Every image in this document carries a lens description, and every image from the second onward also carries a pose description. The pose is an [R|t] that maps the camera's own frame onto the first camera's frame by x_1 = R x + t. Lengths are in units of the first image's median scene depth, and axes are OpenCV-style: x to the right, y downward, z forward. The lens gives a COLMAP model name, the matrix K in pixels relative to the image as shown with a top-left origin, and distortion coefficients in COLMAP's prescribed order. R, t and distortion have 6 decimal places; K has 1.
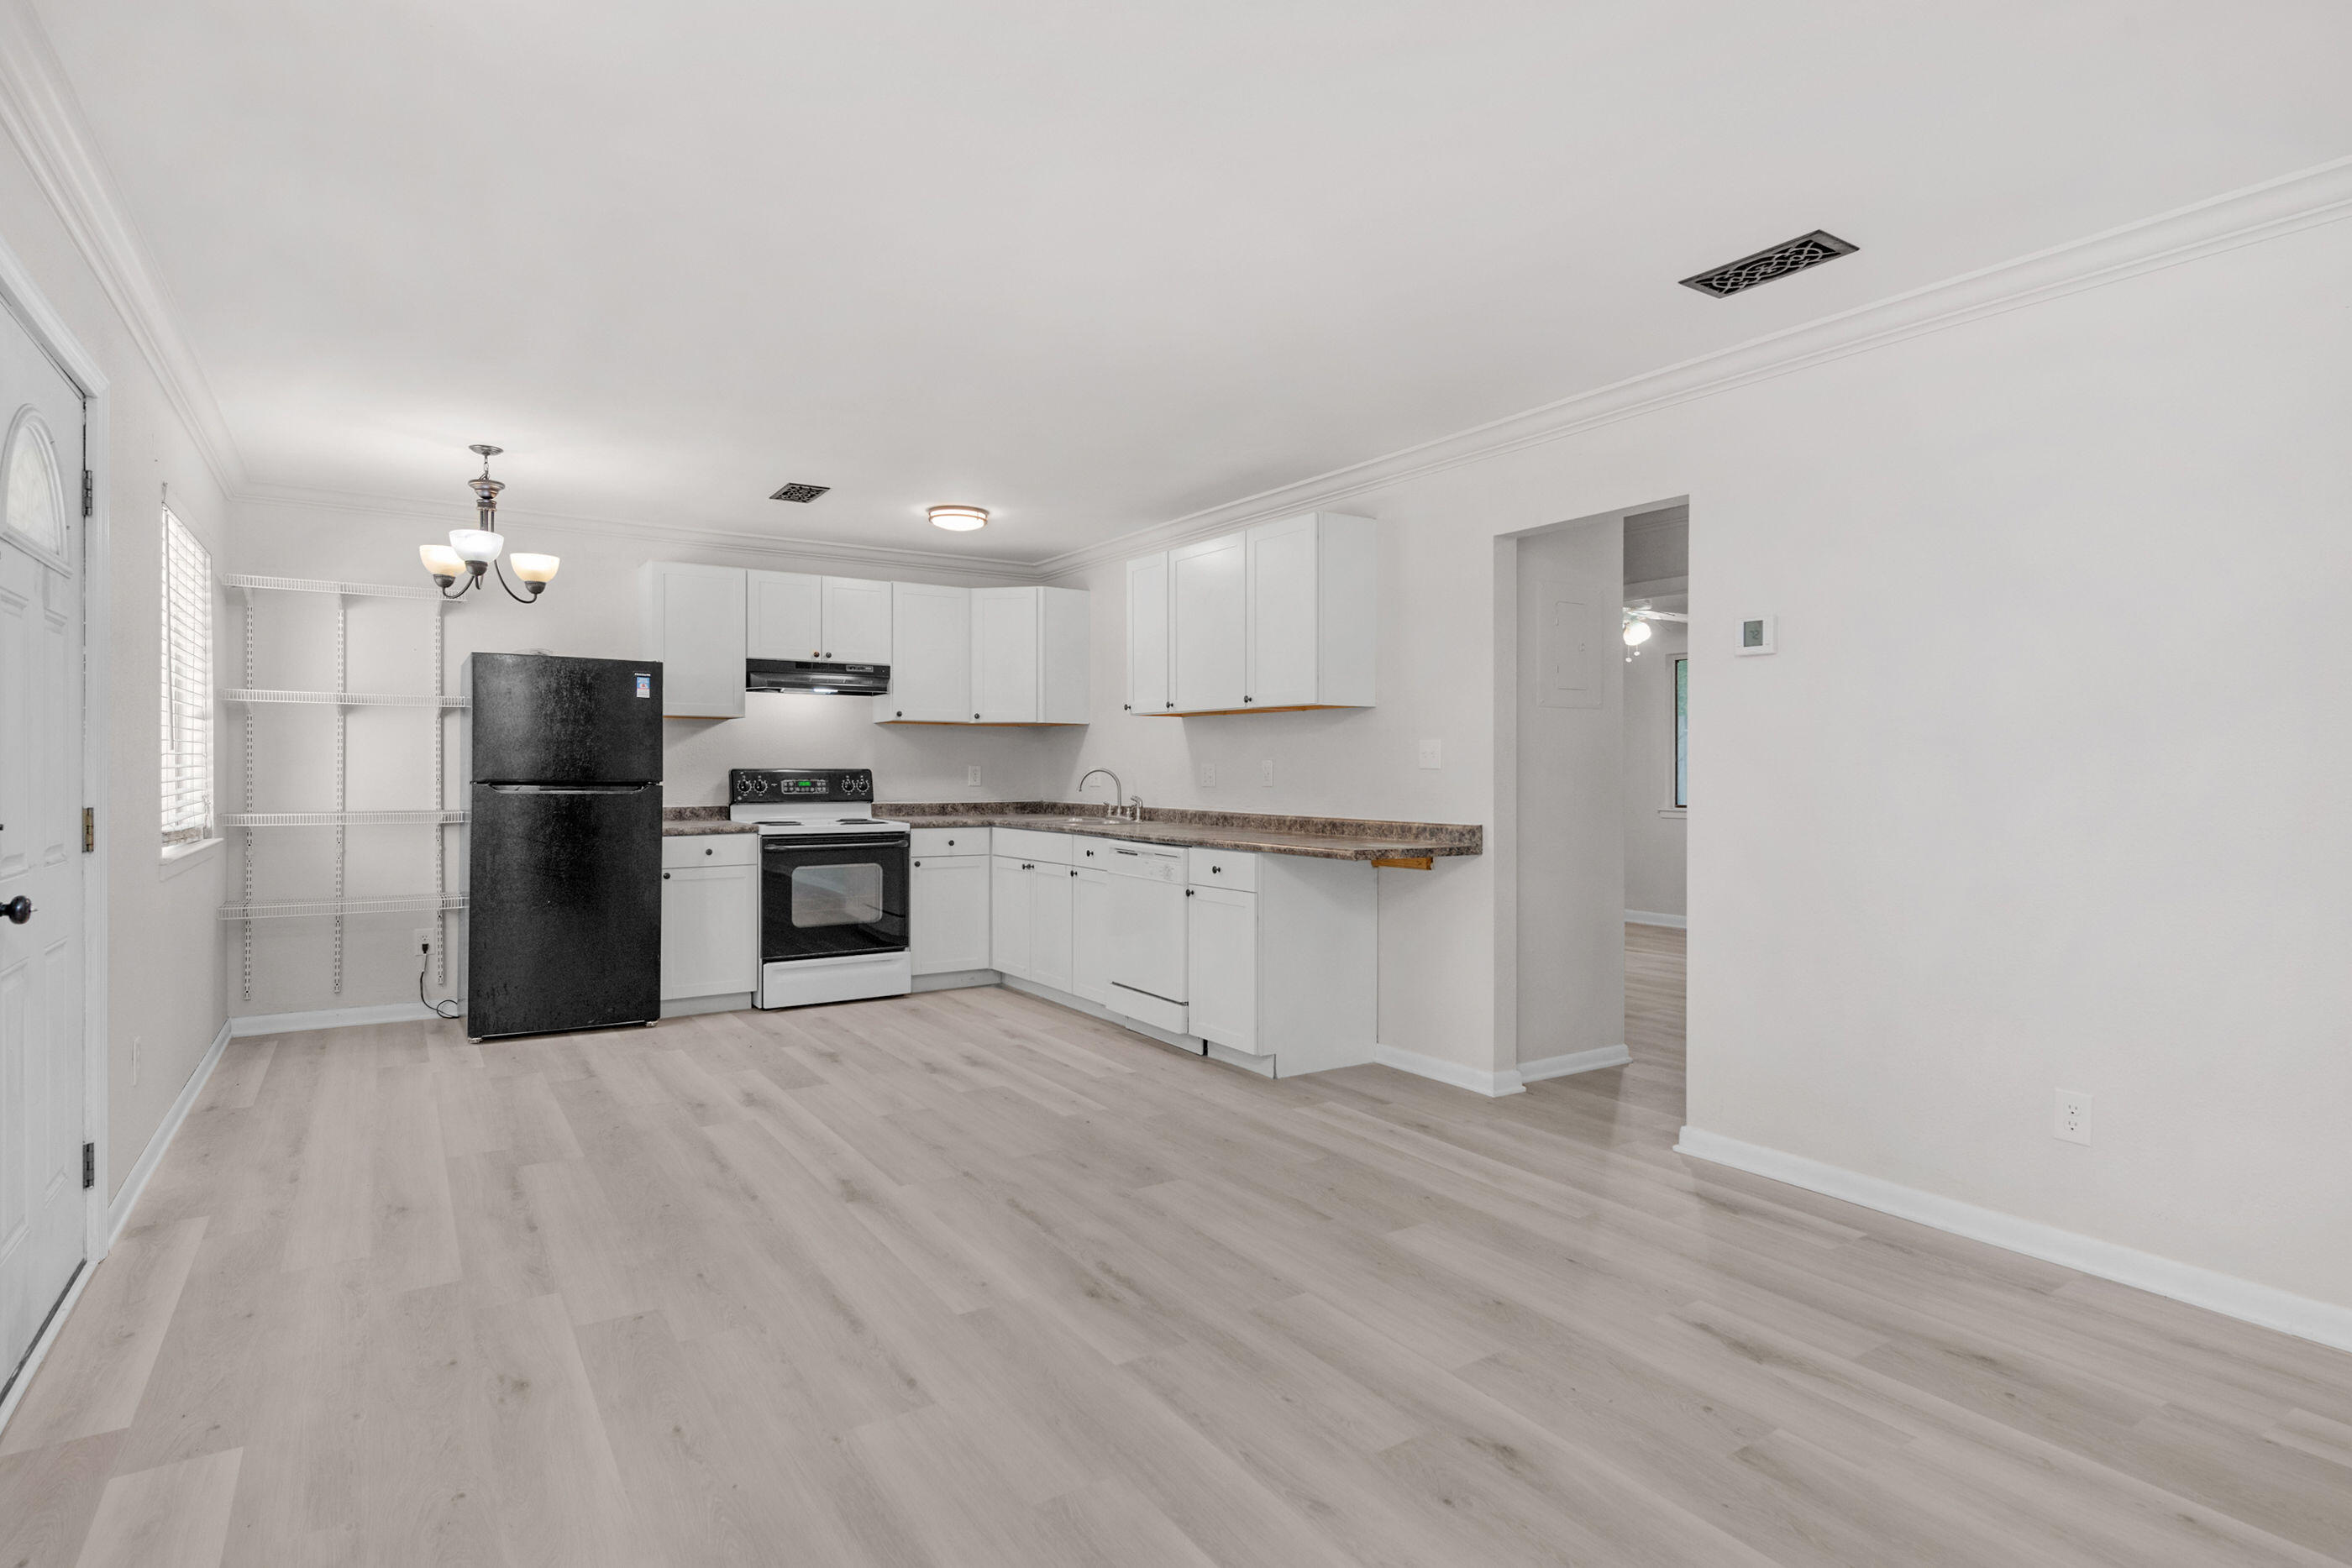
lens RADIAL K [[1212.1, 0, 1160.9], [0, 1212.1, 771.9], [0, 0, 1]] dist [0.008336, -0.005145]
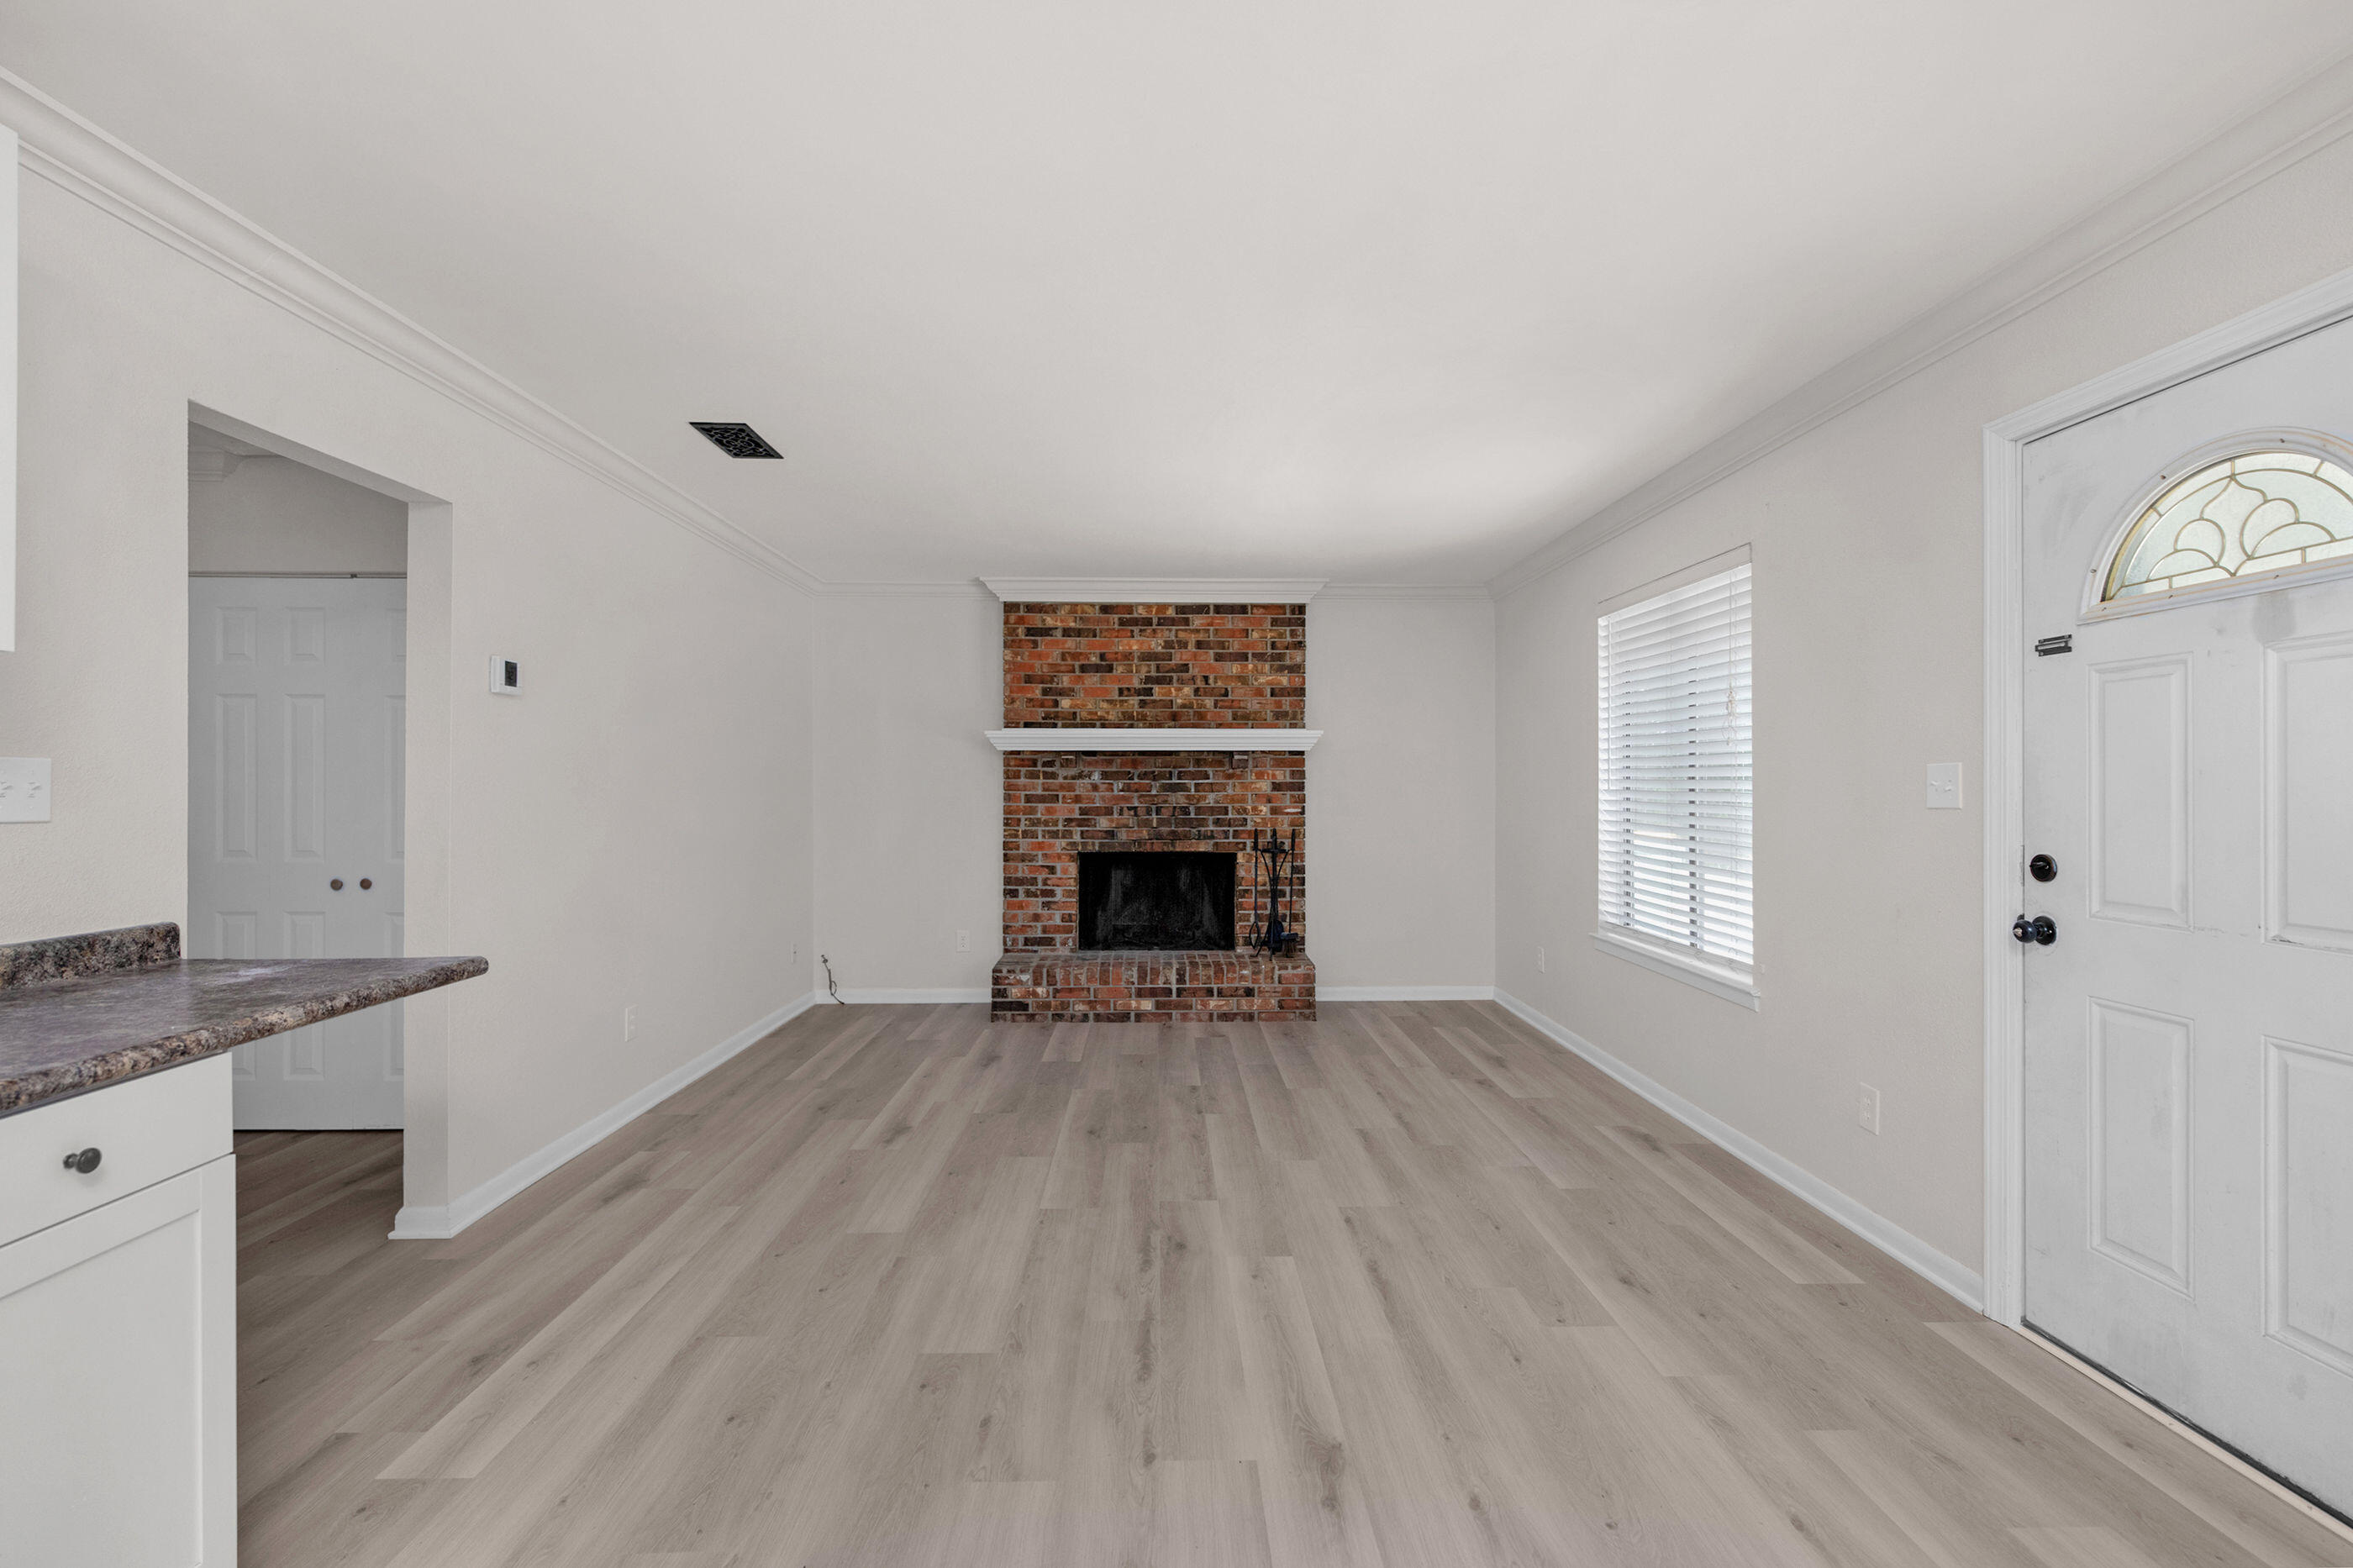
lens RADIAL K [[1032.8, 0, 1194.6], [0, 1032.8, 787.1], [0, 0, 1]] dist [0.003671, -0.000472]
pose [[-0.862356, -0.004489, 0.506283, -0.316916], [-0.002209, 0.999985, 0.005104, -0.017367], [-0.506298, 0.003283, -0.862352, 1.014534]]
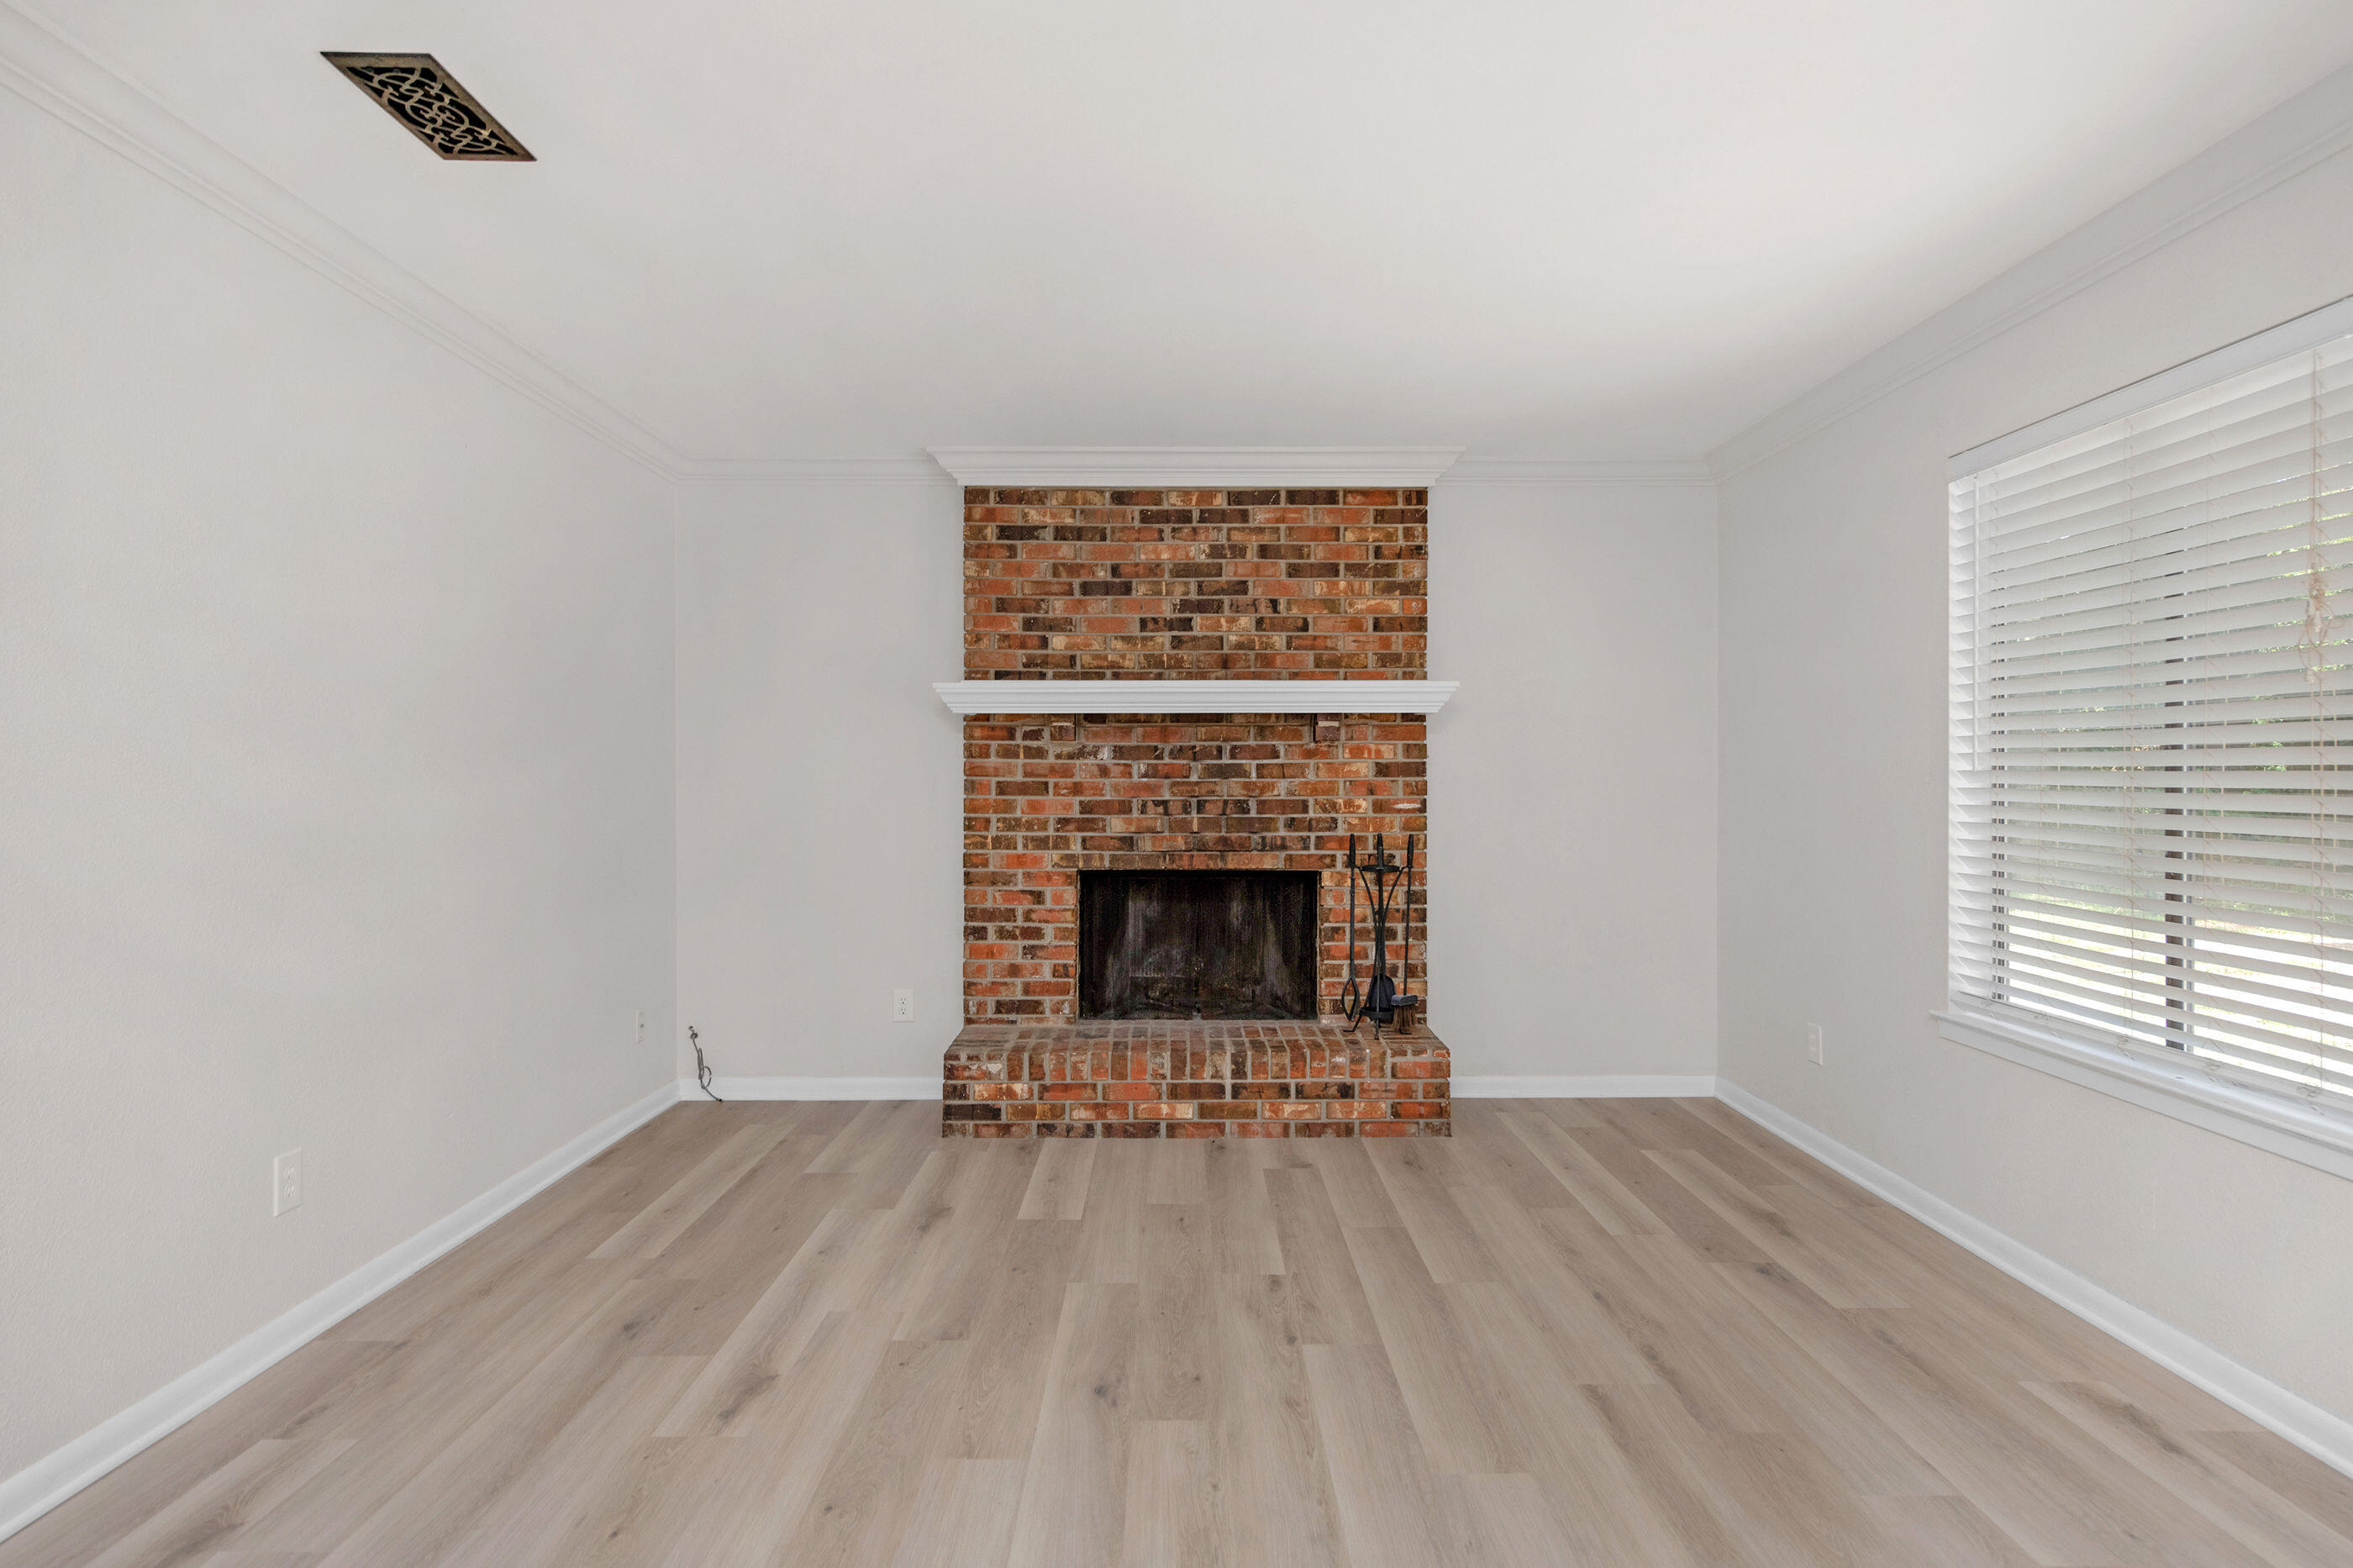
lens RADIAL K [[1212.7, 0, 1190.3], [0, 1212.7, 781.7], [0, 0, 1]] dist [0.008336, -0.005145]
pose [[-0.850821, -0.004384, 0.525438, -0.160544], [-0.001089, 0.999978, 0.006580, -0.009306], [-0.525455, 0.005027, -0.850806, 0.802721]]
